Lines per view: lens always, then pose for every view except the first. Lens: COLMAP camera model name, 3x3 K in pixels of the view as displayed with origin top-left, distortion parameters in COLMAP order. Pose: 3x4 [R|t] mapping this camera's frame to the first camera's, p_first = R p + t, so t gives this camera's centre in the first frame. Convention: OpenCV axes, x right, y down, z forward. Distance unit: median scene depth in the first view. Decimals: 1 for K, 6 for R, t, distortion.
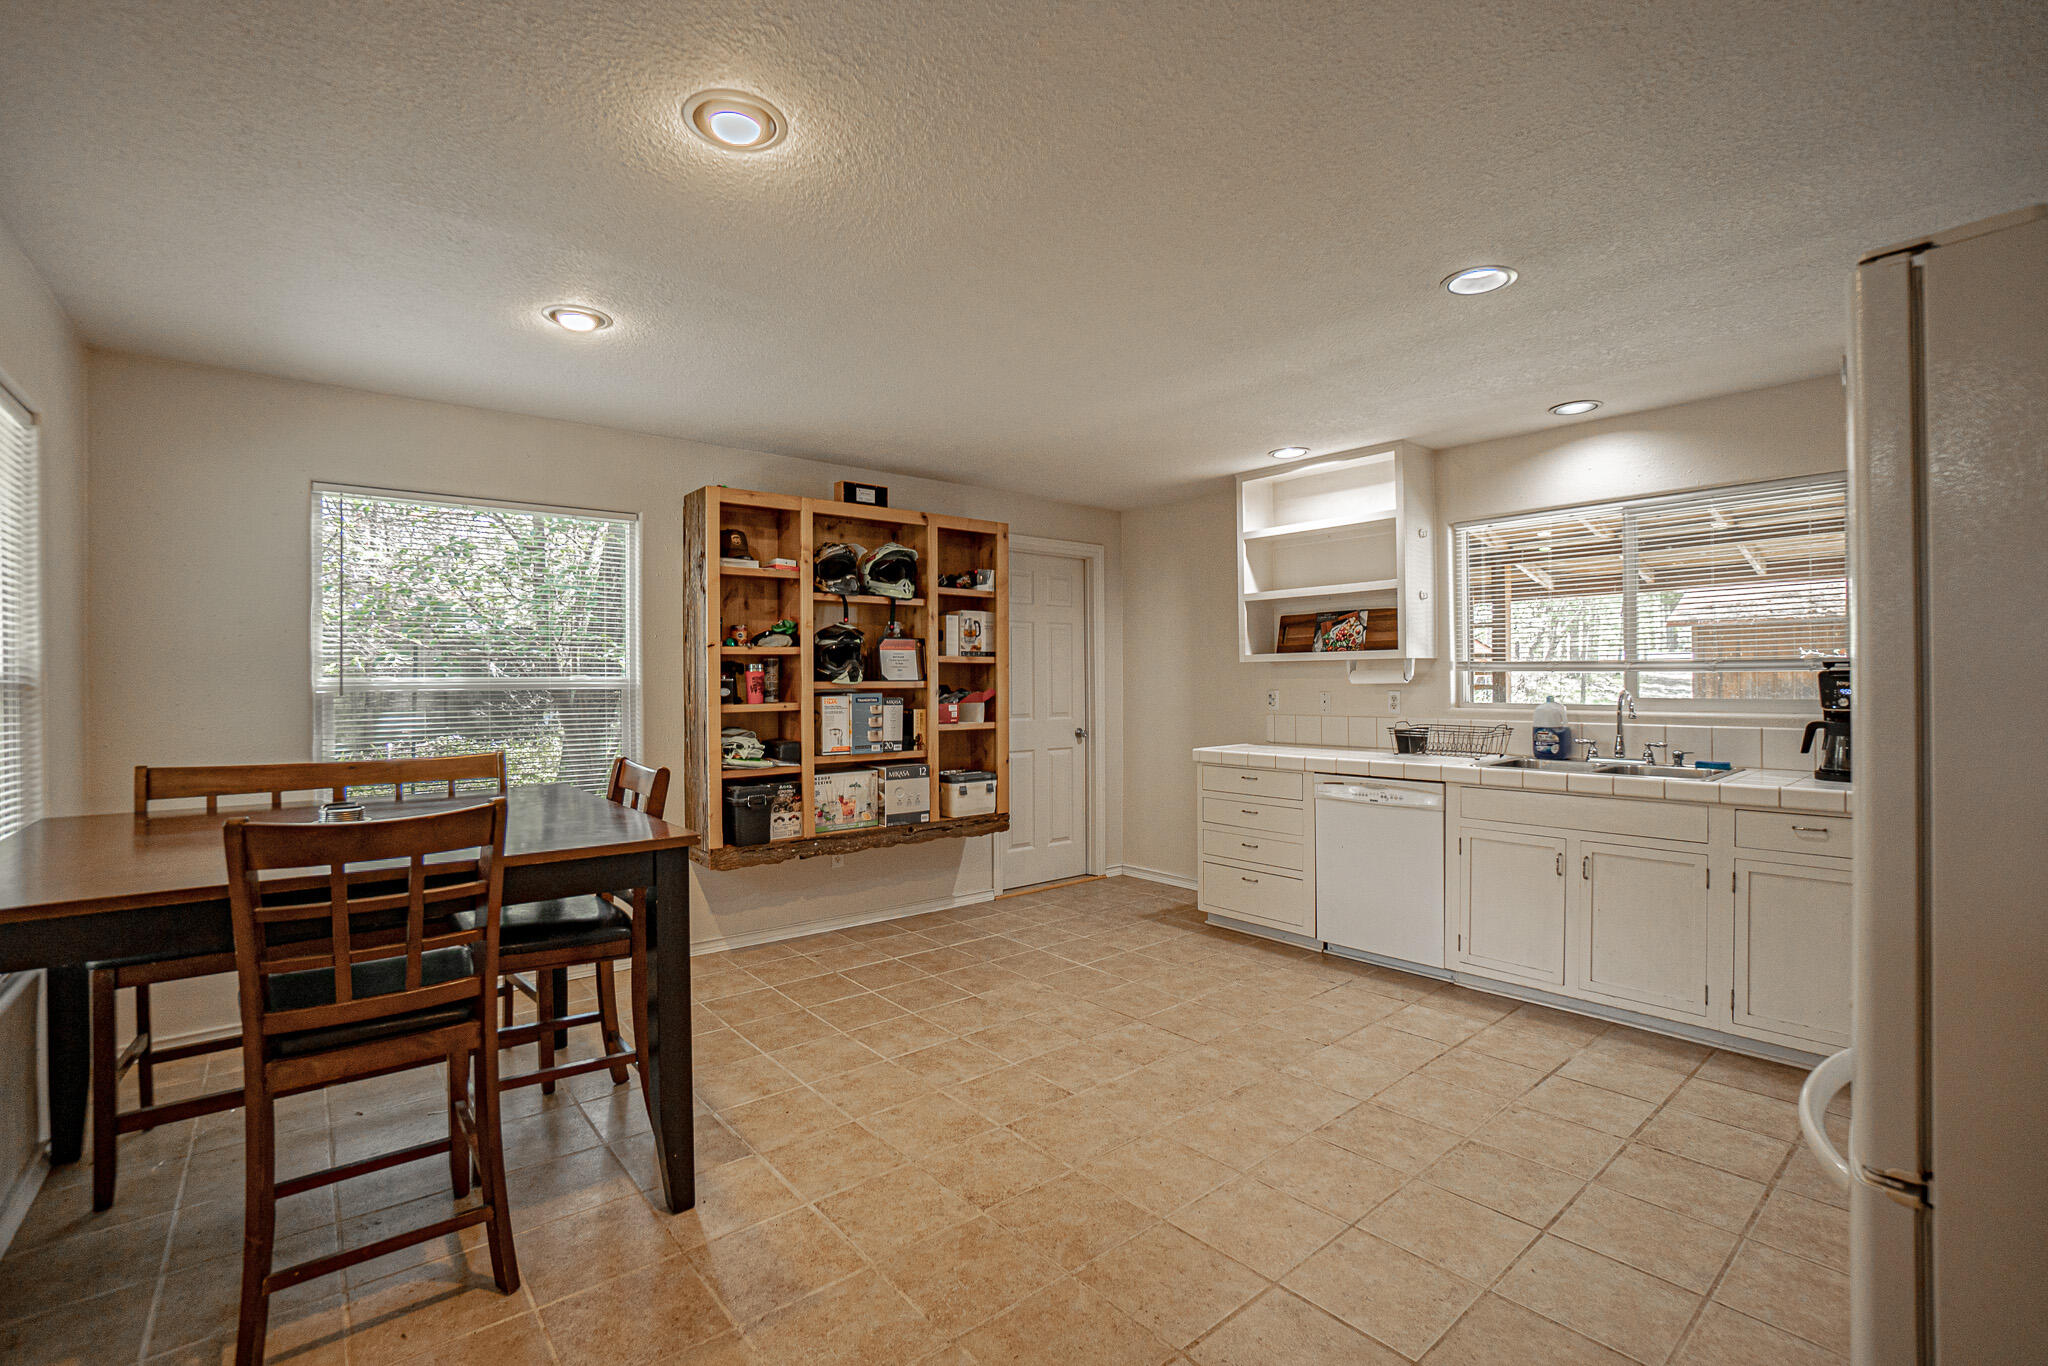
lens RADIAL K [[897.7, 0, 1012.5], [0, 897.7, 676.4], [0, 0, 1]] dist [-0.002917, -0.000032]
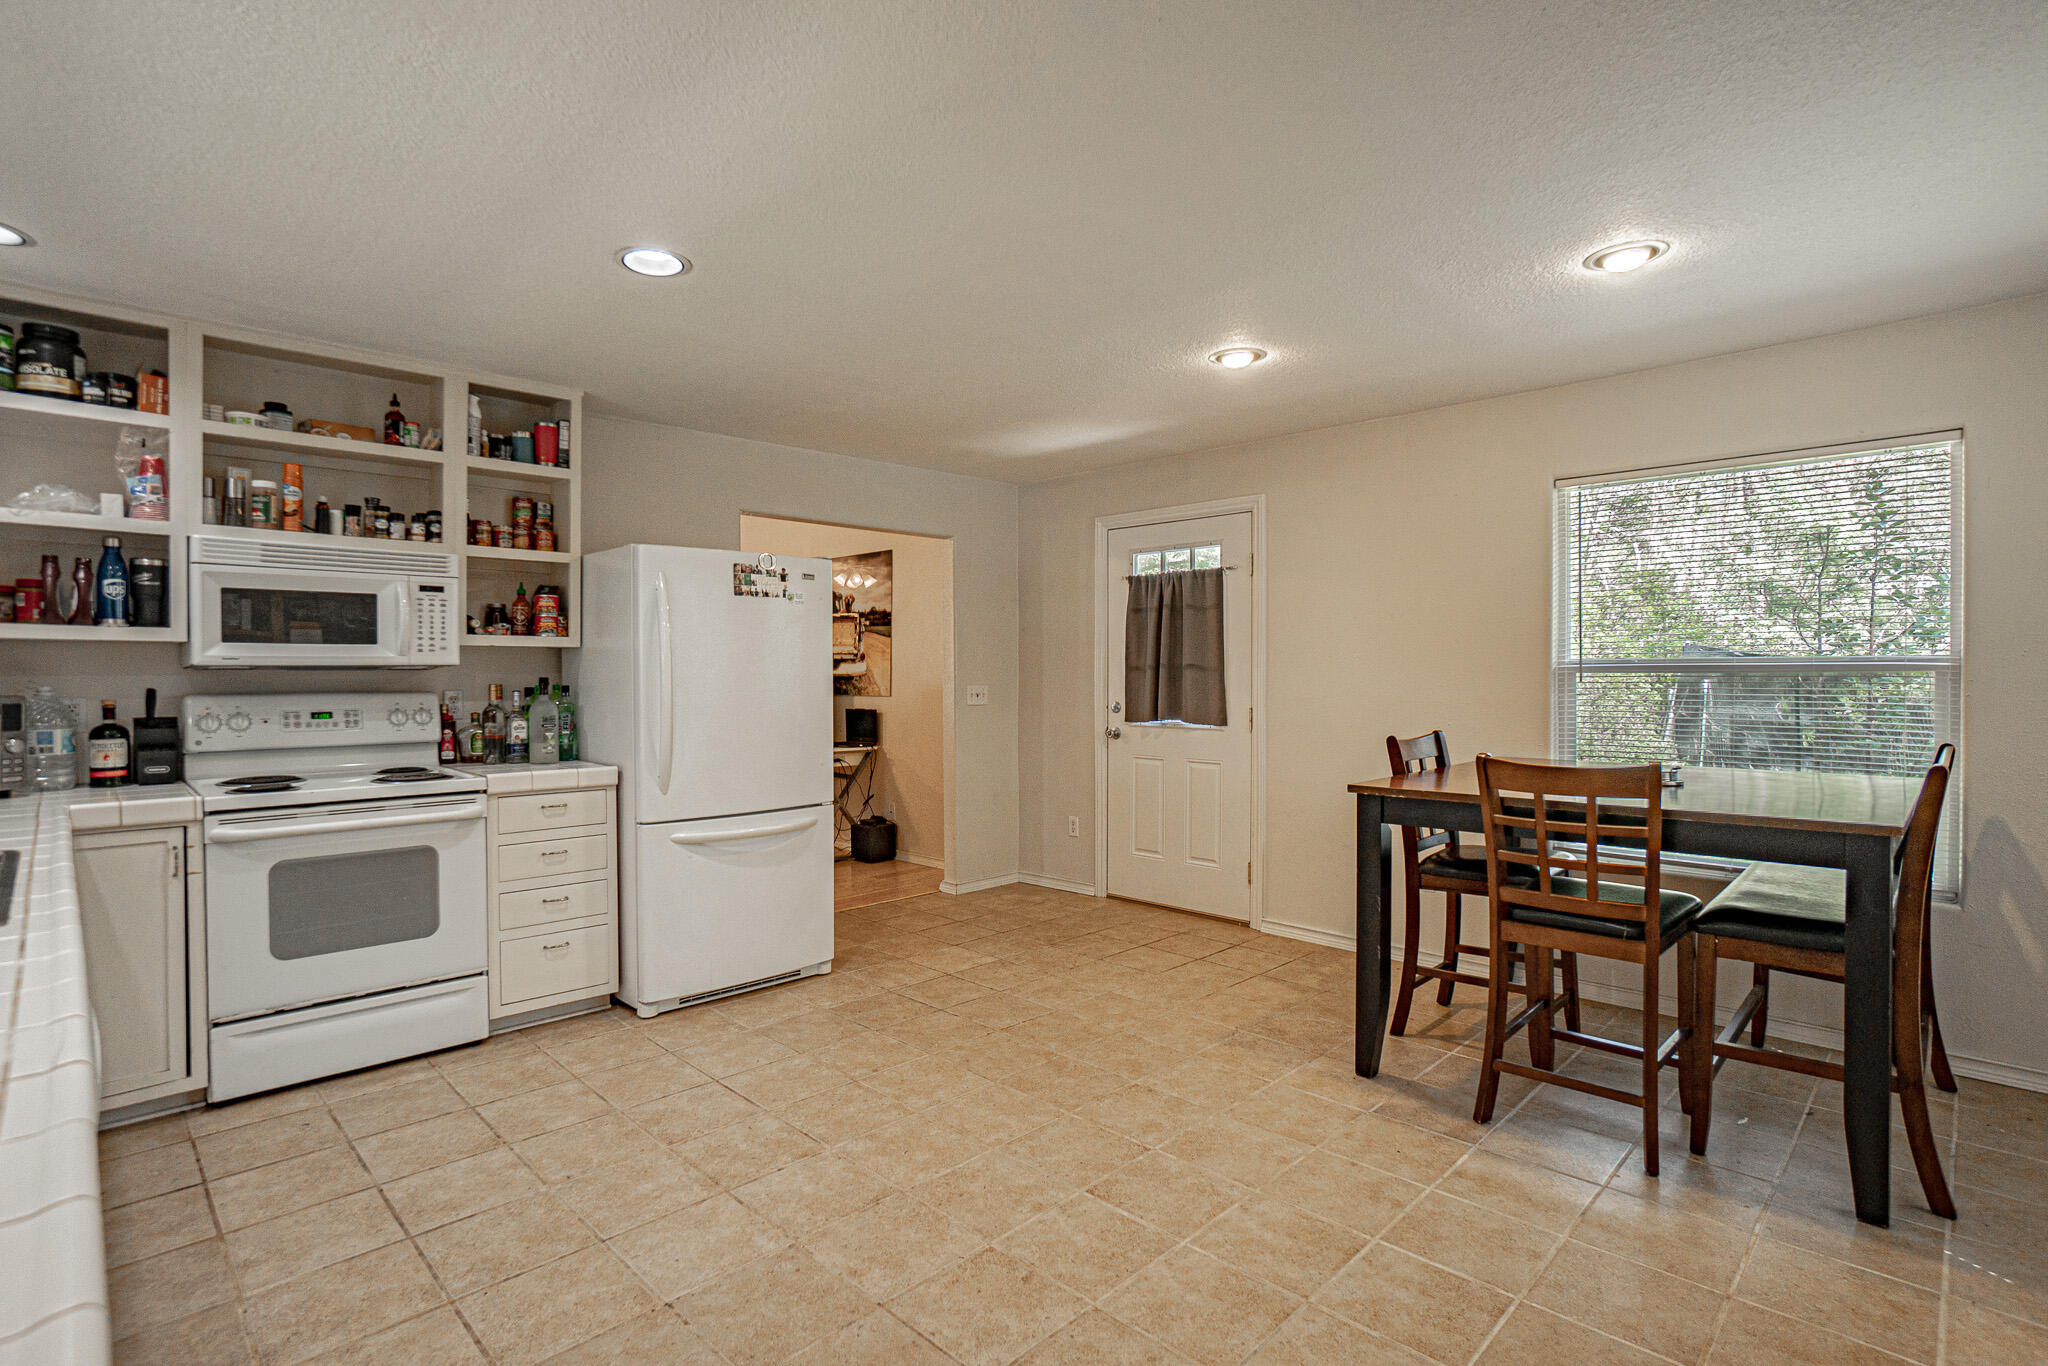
lens RADIAL K [[958.1, 0, 1025.8], [0, 958.1, 682.9], [0, 0, 1]] dist [-0.000294, -0.000021]
pose [[-0.994163, 0.006006, -0.107725, 0.223639], [0.004957, 0.999938, 0.010005, 0.008604], [0.107778, 0.009413, -0.994130, 1.959159]]
